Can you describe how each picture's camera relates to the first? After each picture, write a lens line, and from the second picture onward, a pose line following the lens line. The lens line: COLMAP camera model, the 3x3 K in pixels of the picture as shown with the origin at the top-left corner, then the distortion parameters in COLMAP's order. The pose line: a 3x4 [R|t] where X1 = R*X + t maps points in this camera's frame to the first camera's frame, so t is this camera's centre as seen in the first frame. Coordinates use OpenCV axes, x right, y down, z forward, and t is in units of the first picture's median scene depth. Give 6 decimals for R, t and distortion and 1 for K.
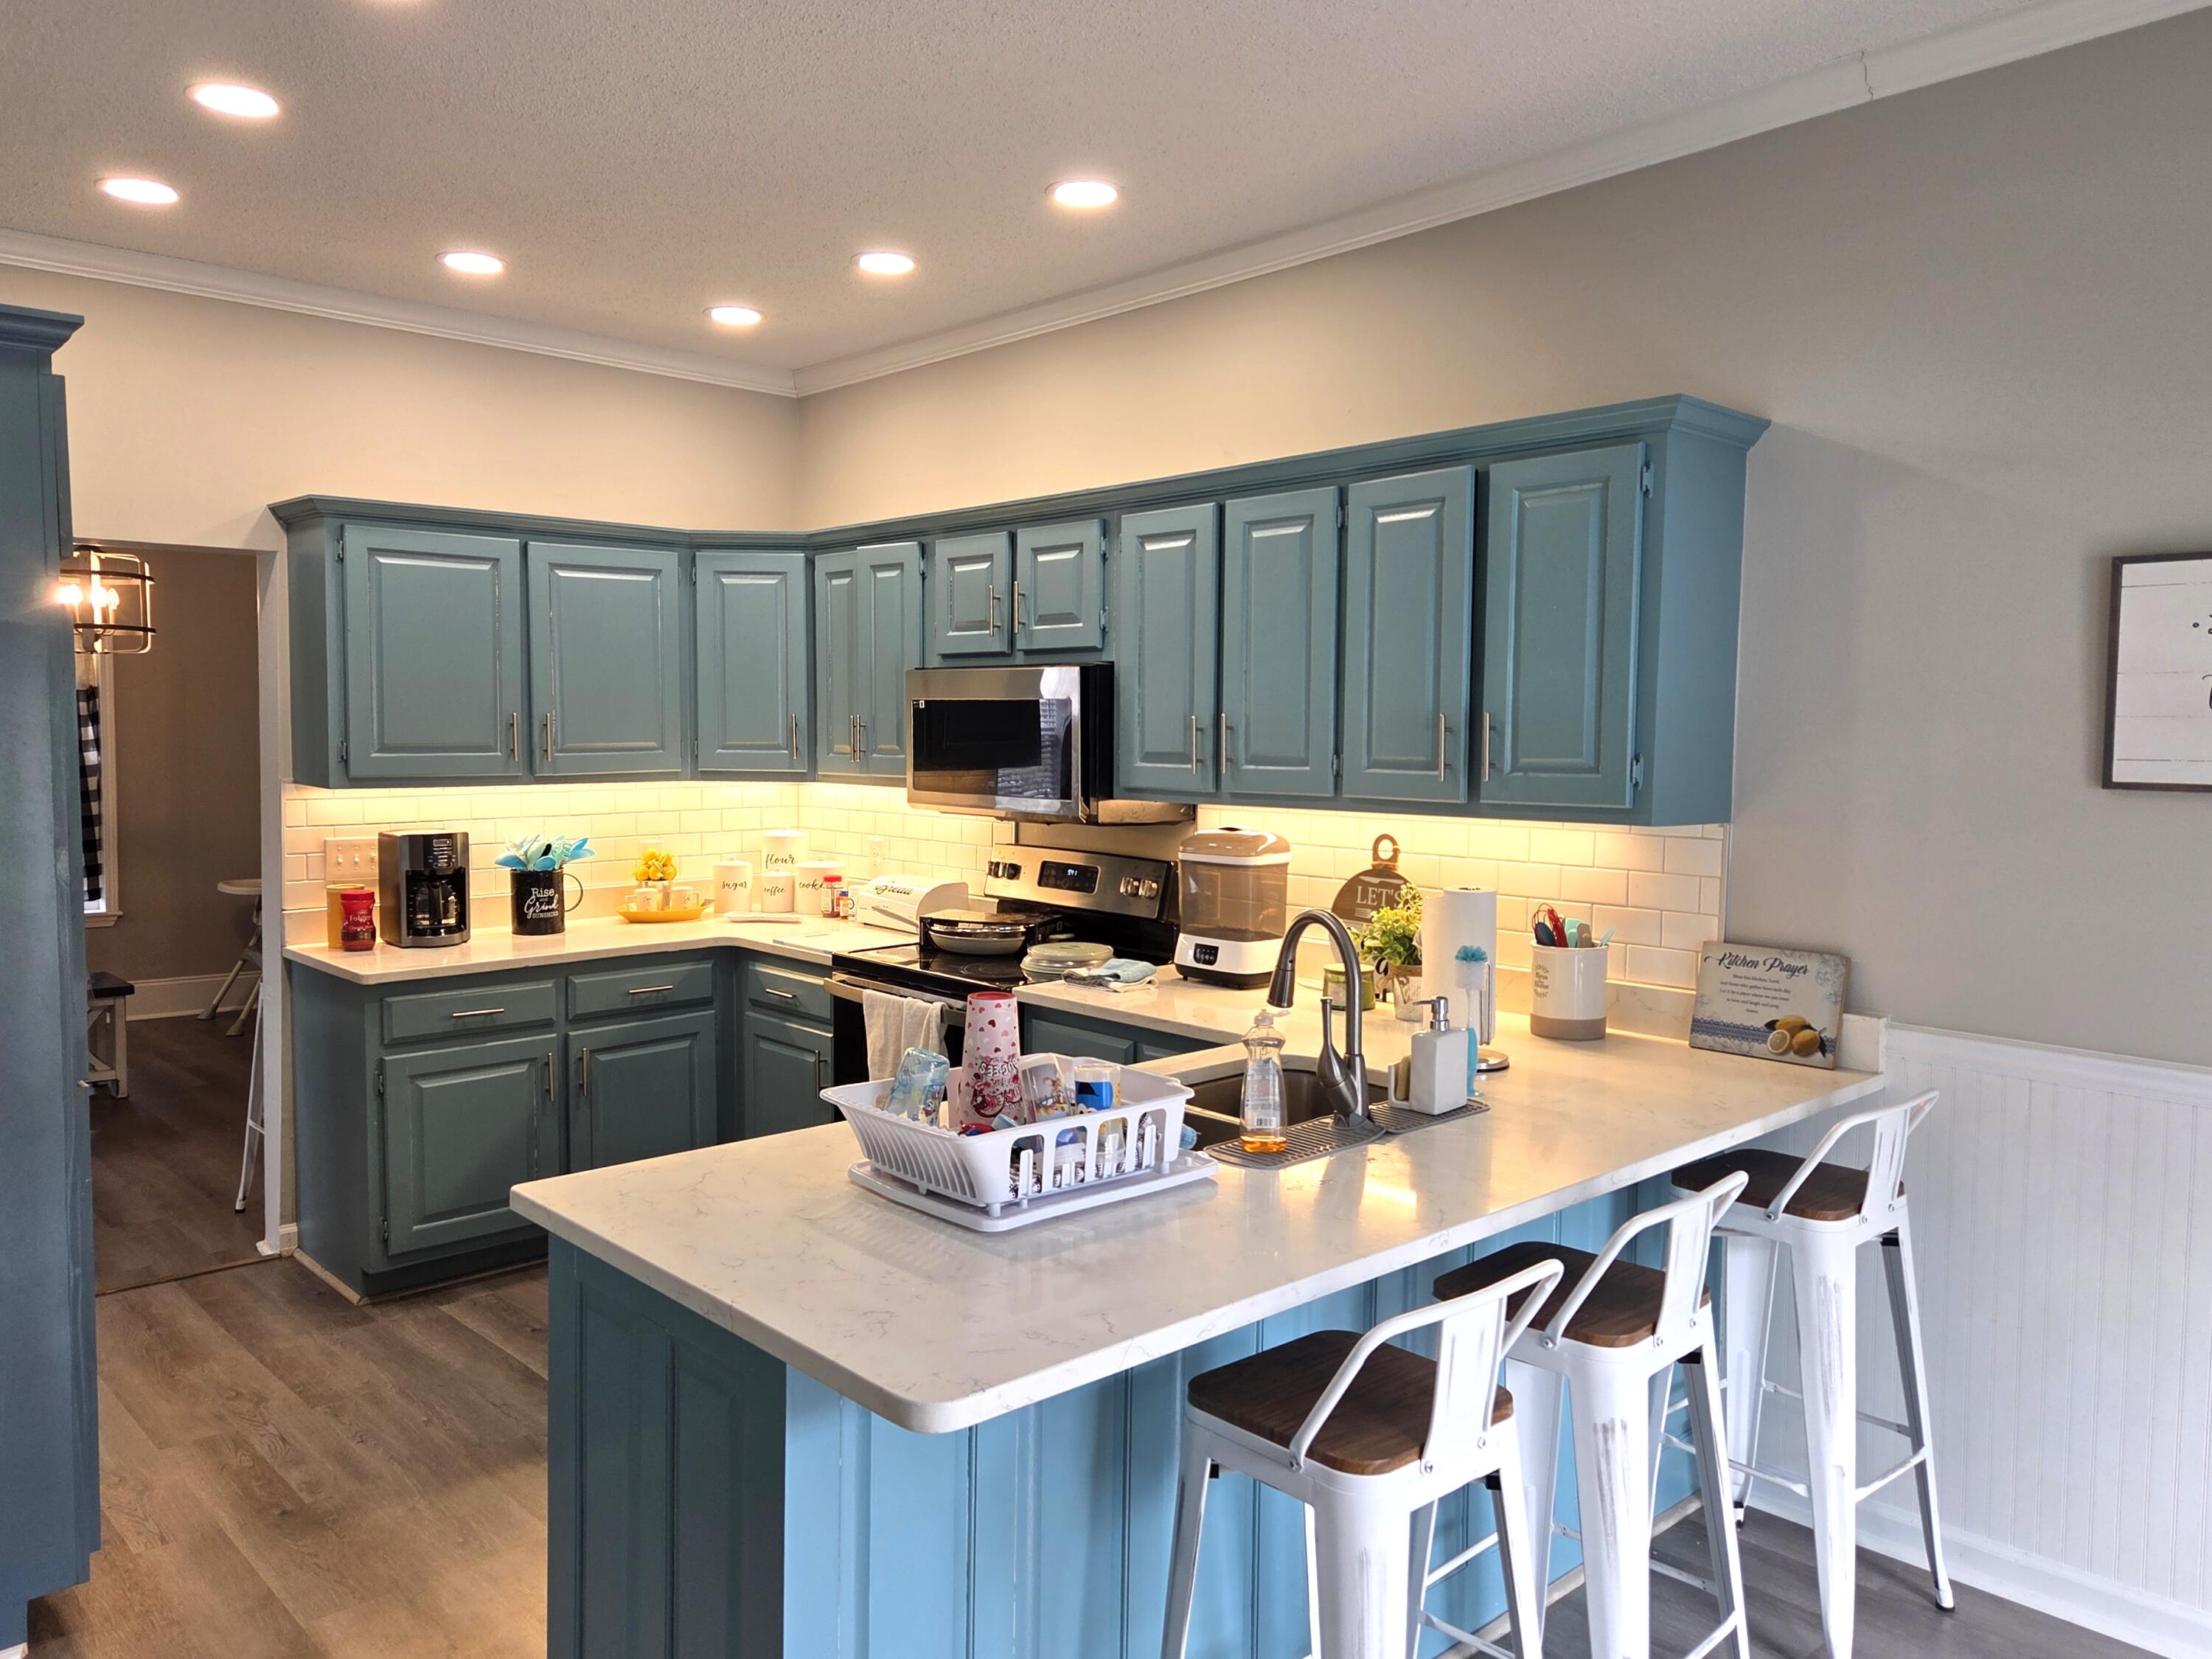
lens RADIAL K [[1625.2, 0, 1084.4], [0, 1625.2, 819.9], [0, 0, 1]] dist [0.052184, -0.005845]
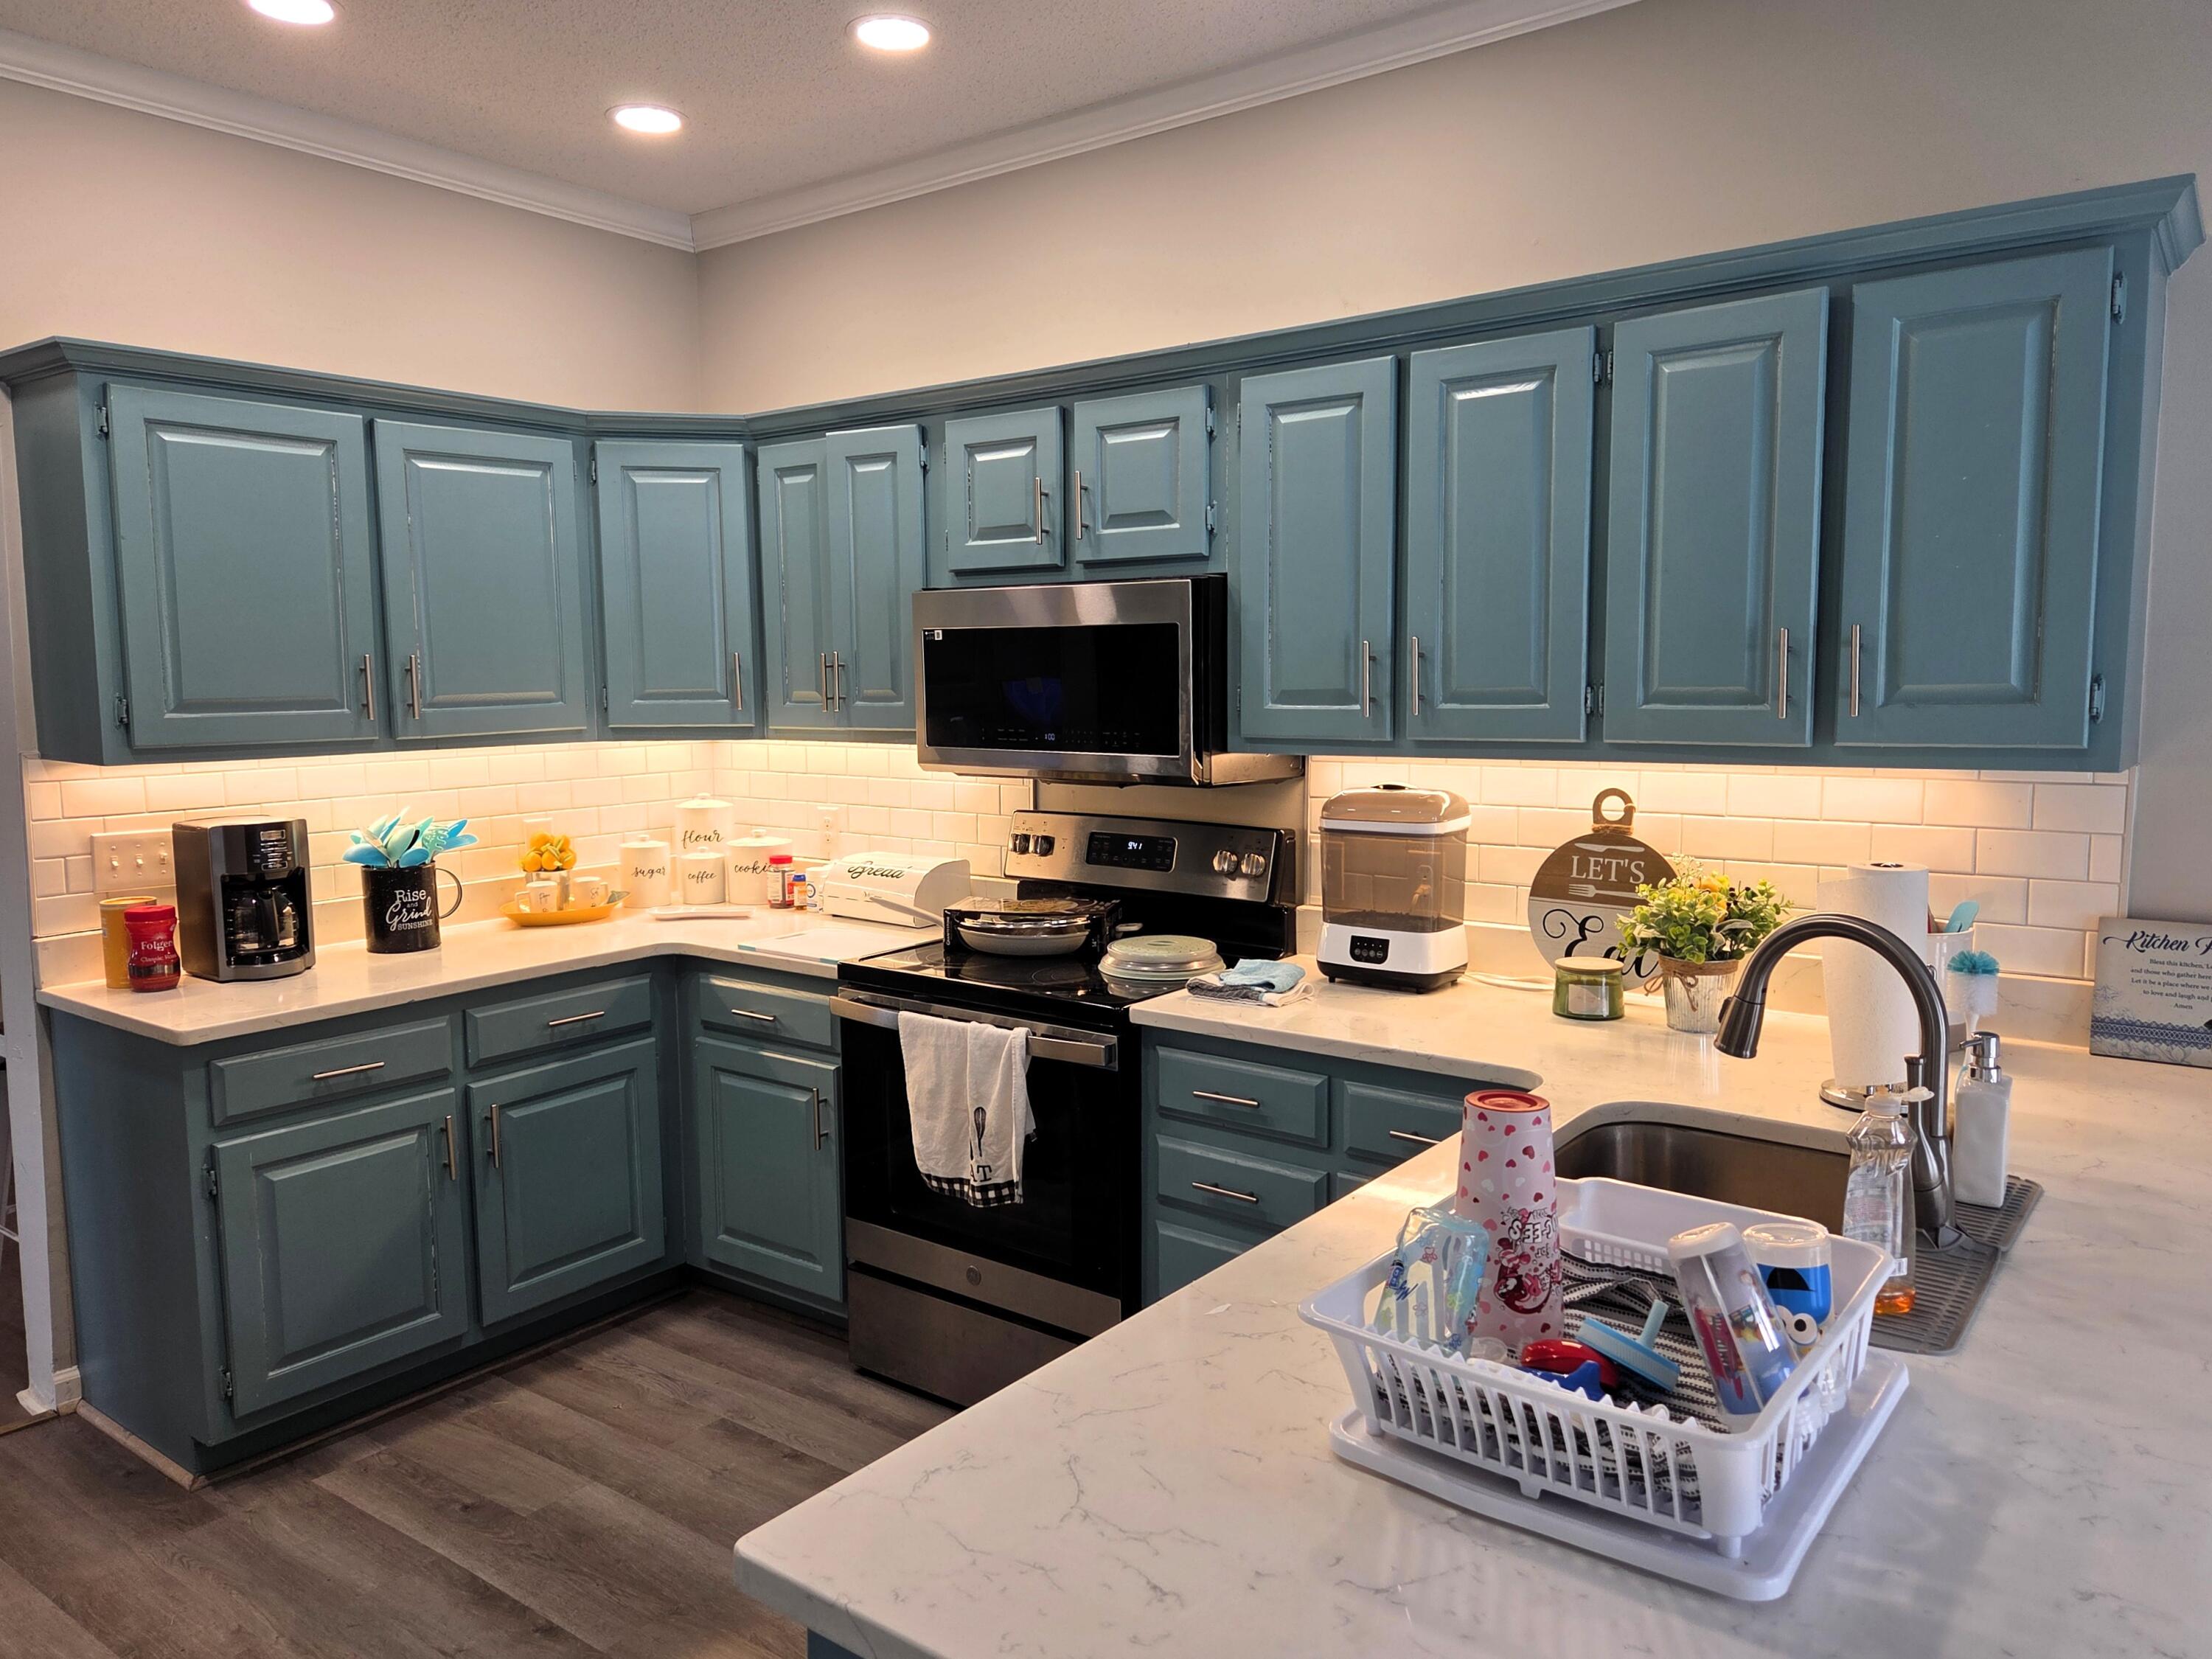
lens RADIAL K [[1572.4, 0, 1105.2], [0, 1572.4, 824.3], [0, 0, 1]] dist [0.052767, -0.035297]
pose [[0.983568, -0.034311, 0.177248, -0.162812], [0.027377, 0.998767, 0.041415, -0.010511], [-0.178450, -0.035882, 0.983294, 0.256209]]
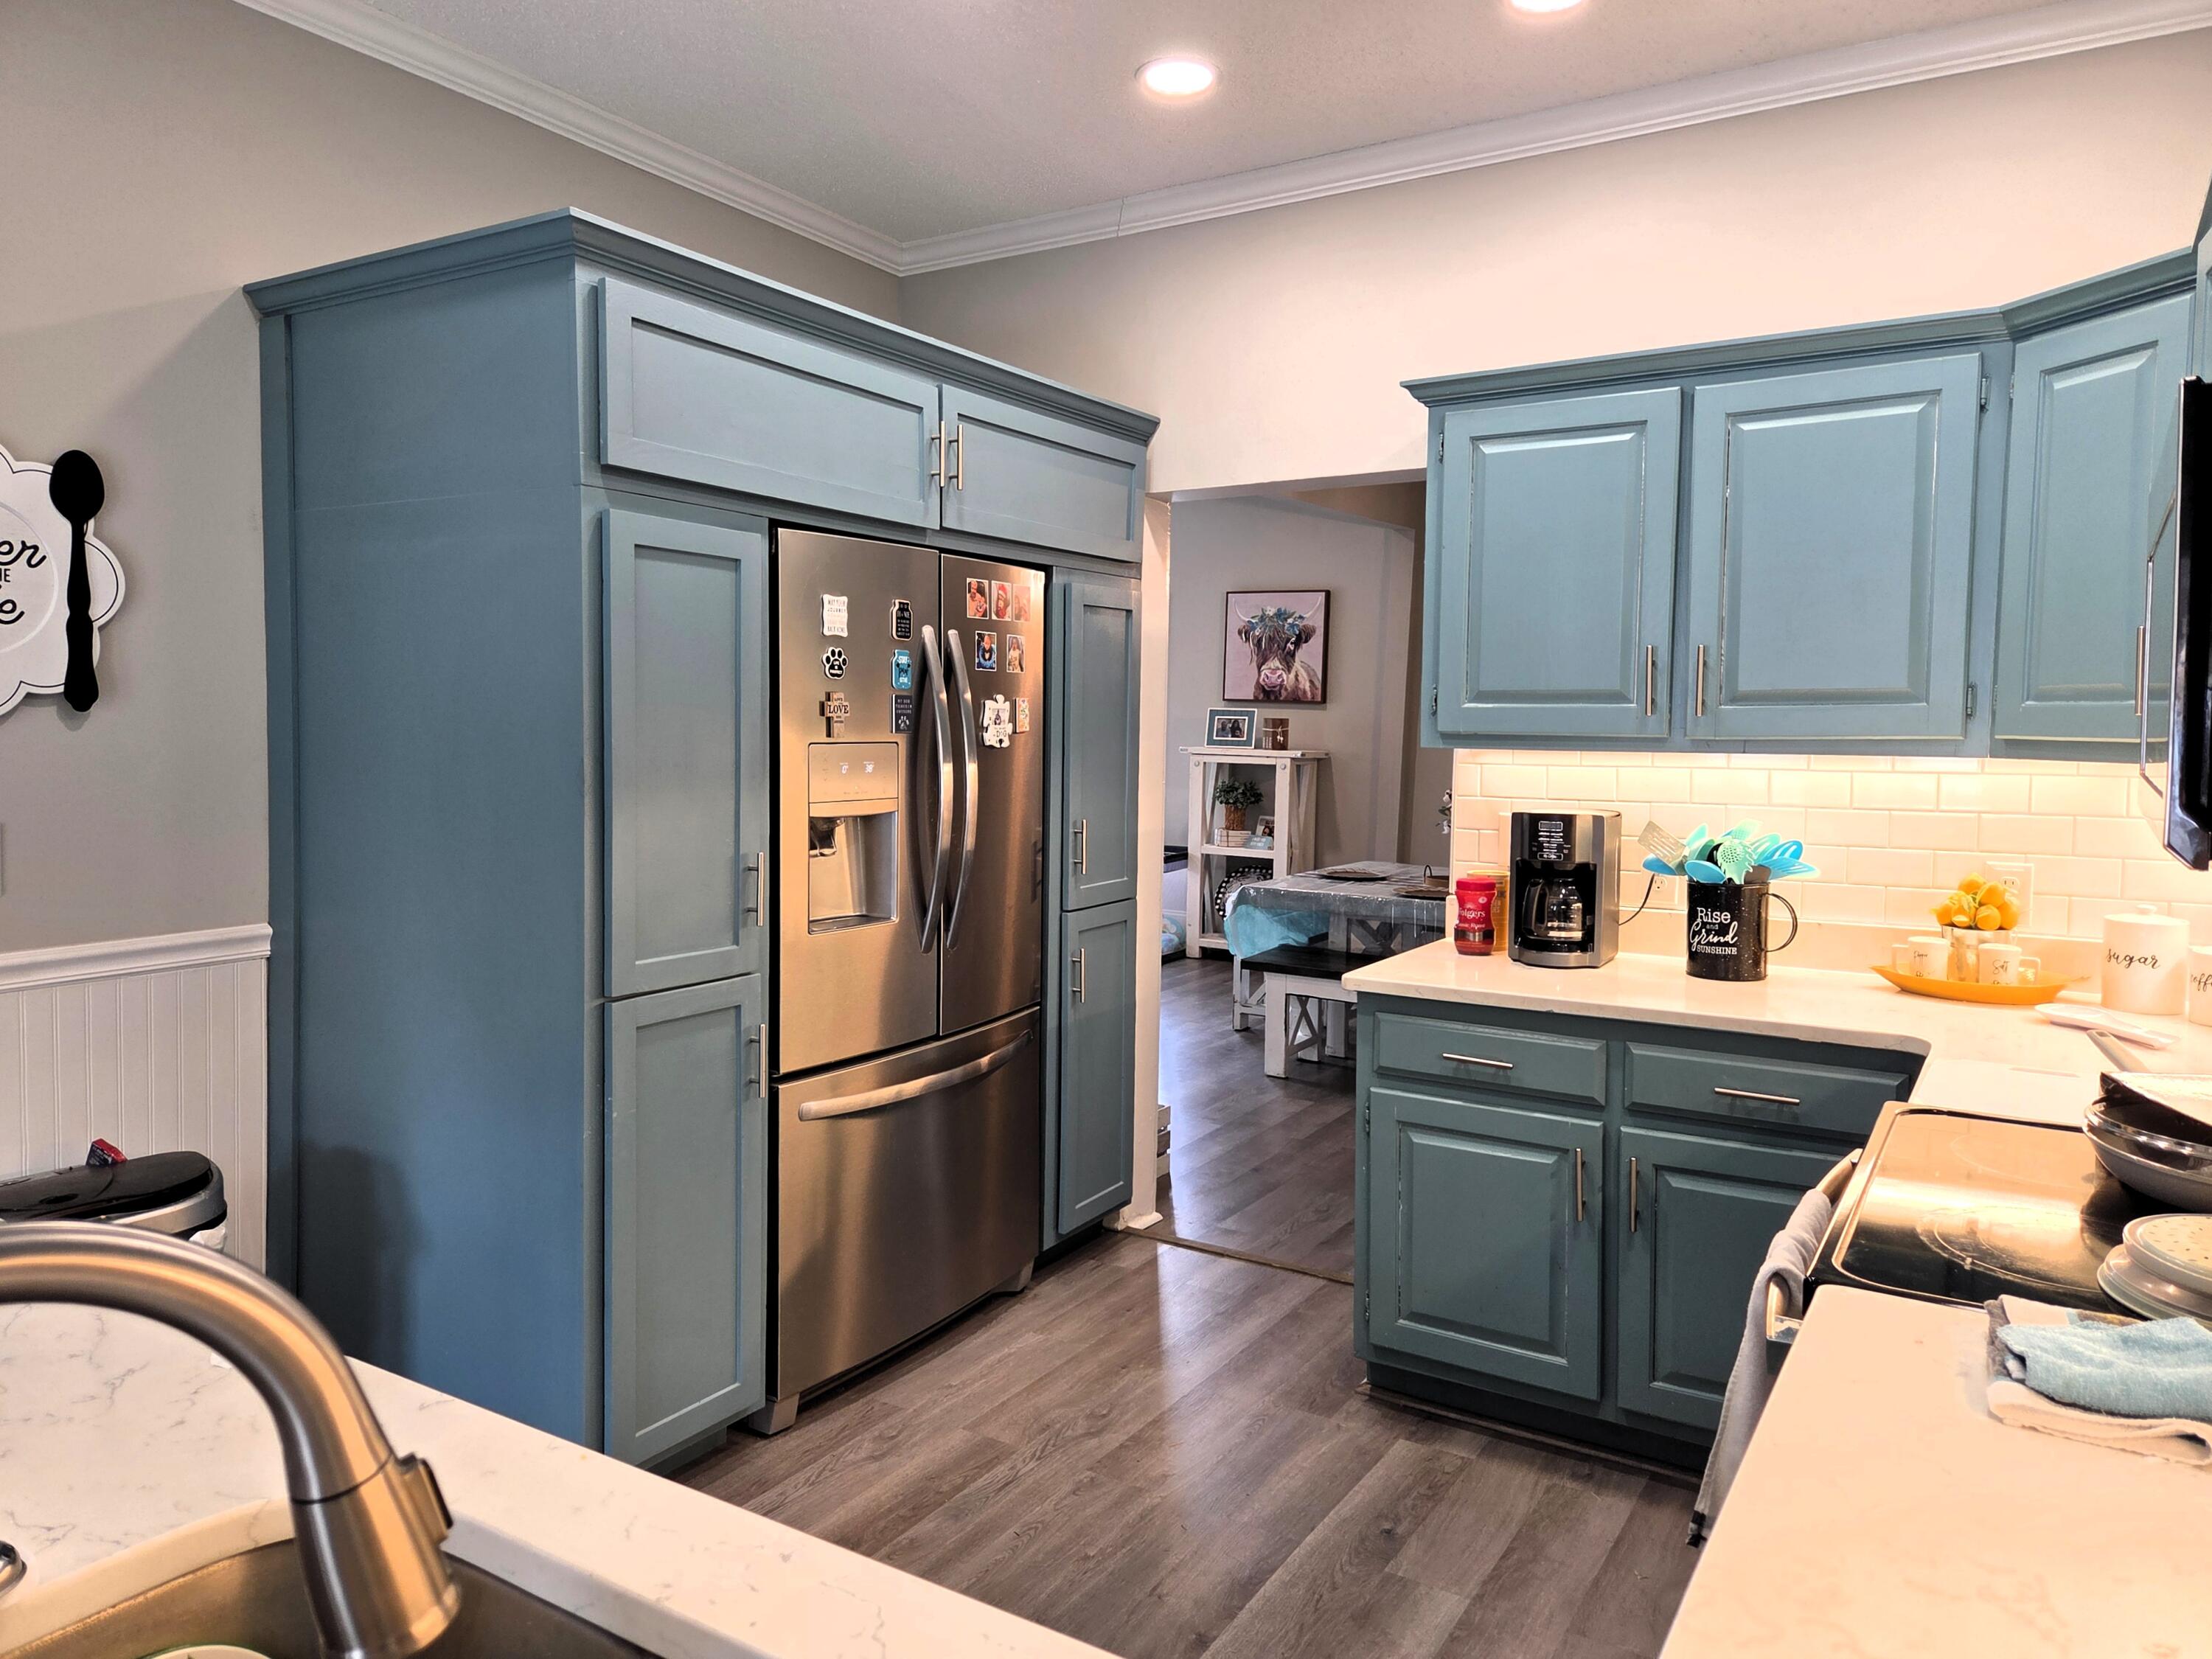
lens RADIAL K [[1501.2, 0, 1104.4], [0, 1501.2, 806.1], [0, 0, 1]] dist [0.044385, -0.000297]
pose [[0.270858, 0.054047, -0.961101, 0.213302], [-0.069127, 0.996937, 0.036581, -0.006130], [0.960134, 0.056530, 0.273765, 0.657337]]
